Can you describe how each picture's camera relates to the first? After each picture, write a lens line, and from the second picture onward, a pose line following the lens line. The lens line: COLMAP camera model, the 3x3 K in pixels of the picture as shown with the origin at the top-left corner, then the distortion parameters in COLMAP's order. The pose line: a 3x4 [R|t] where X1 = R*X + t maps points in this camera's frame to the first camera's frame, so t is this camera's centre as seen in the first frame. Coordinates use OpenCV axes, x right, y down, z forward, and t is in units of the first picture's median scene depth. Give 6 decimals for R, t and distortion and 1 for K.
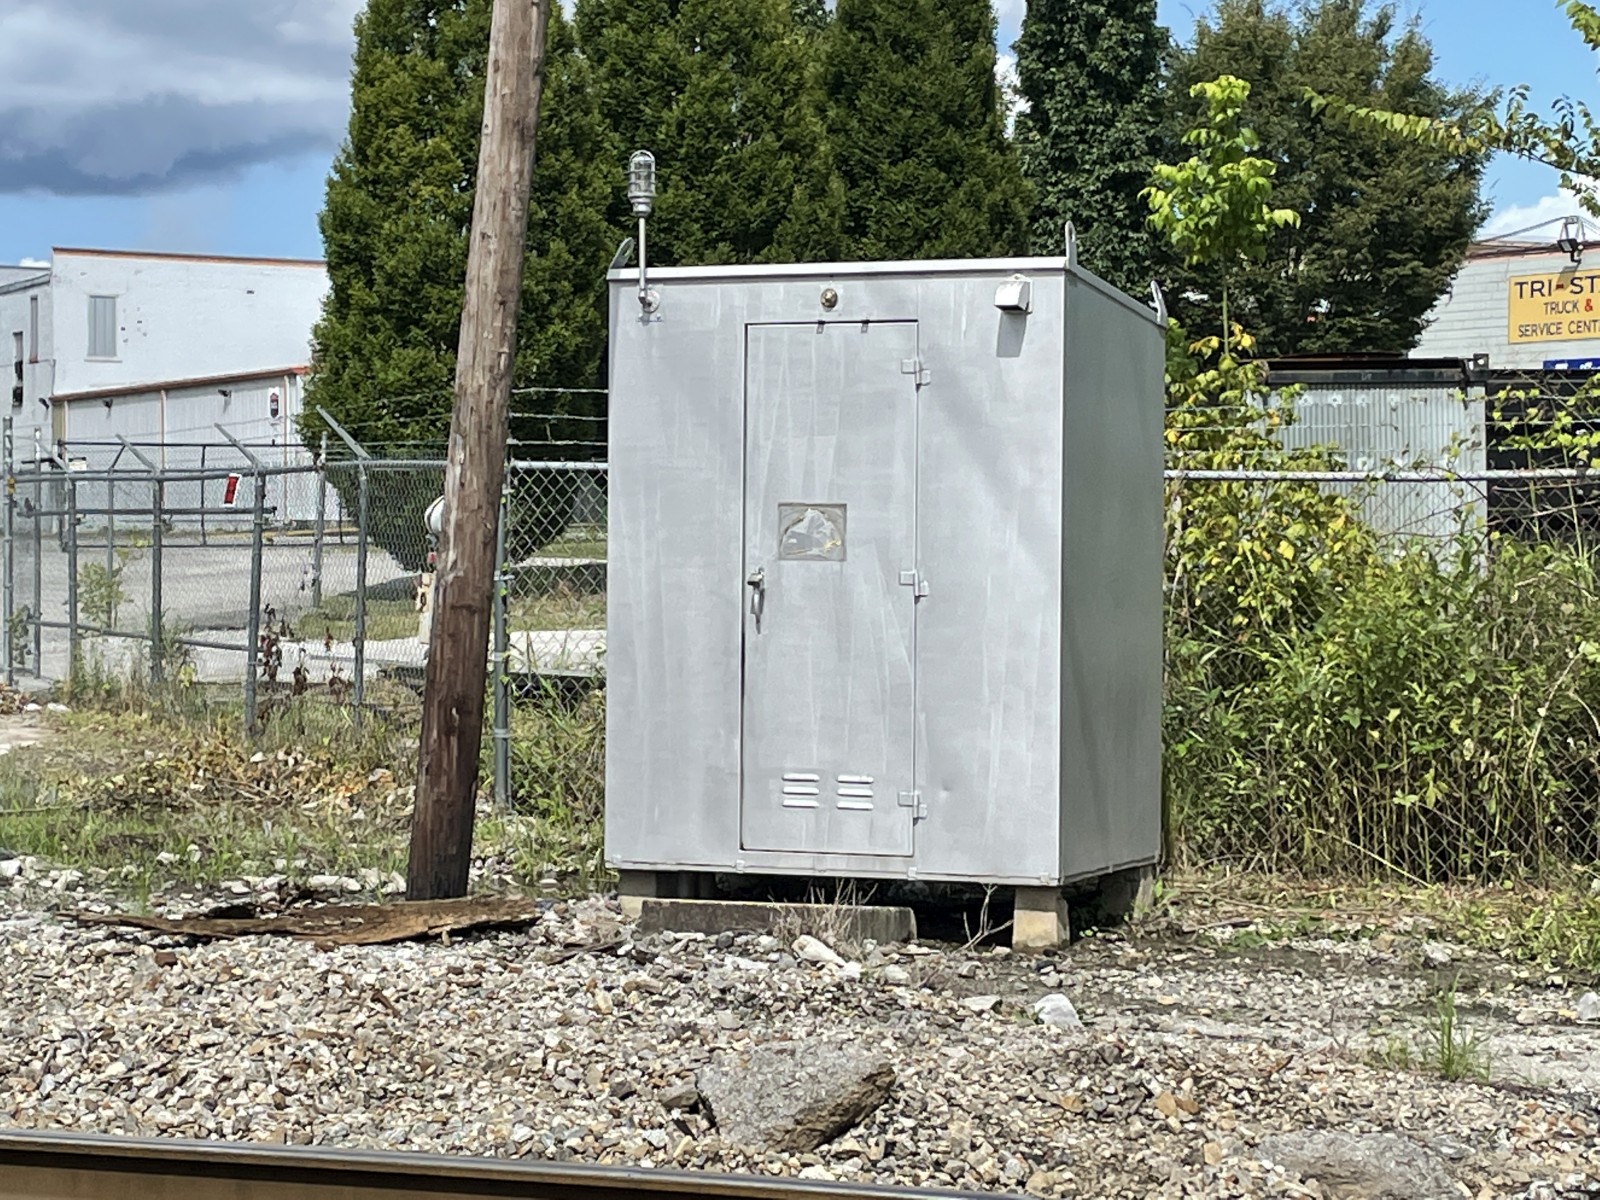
lens RADIAL K [[3730.7, 0, 870.0], [0, 3730.7, 613.0], [0, 0, 1]] dist [0.135879, 0.000000]
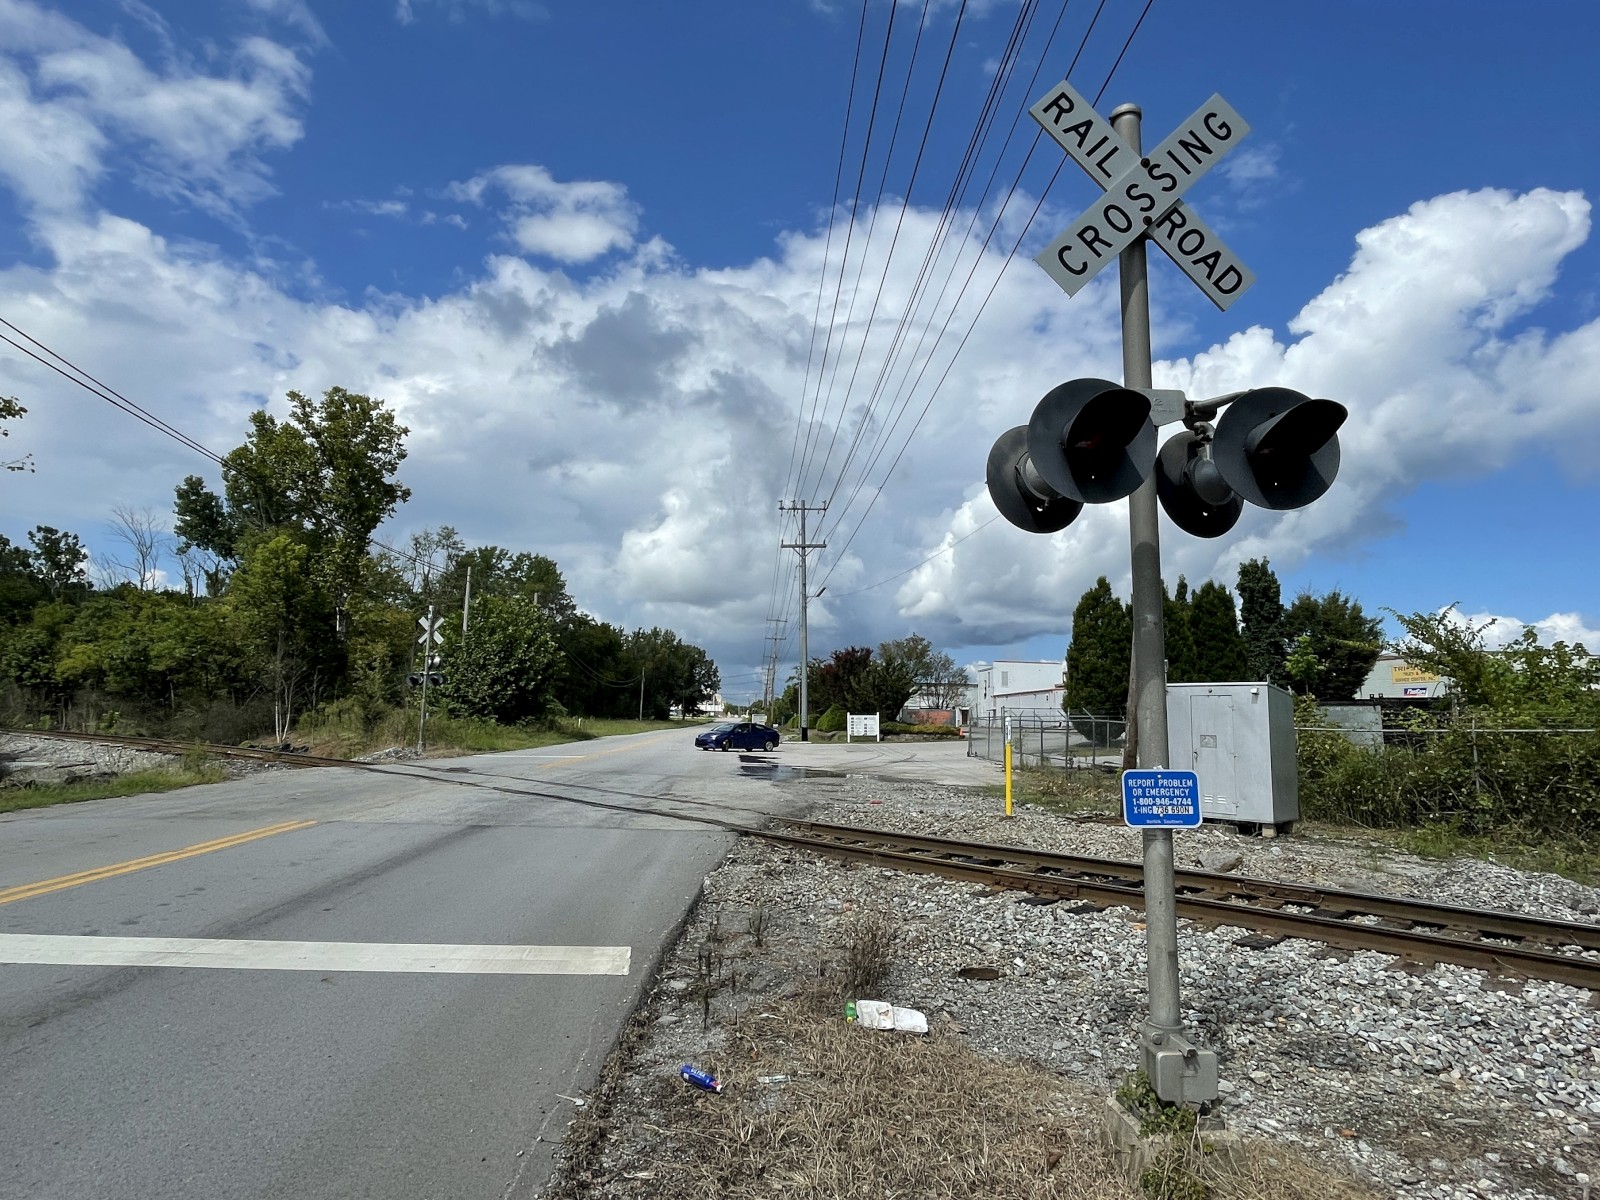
lens RADIAL K [[906.0, 0, 790.9], [0, 906.0, 595.0], [0, 0, 1]] dist [0.001872, -0.002266]
pose [[0.913726, -0.039166, -0.404438, -0.022556], [-0.026986, 0.987297, -0.156577, -0.009164], [0.405433, 0.153983, 0.901062, -0.204865]]
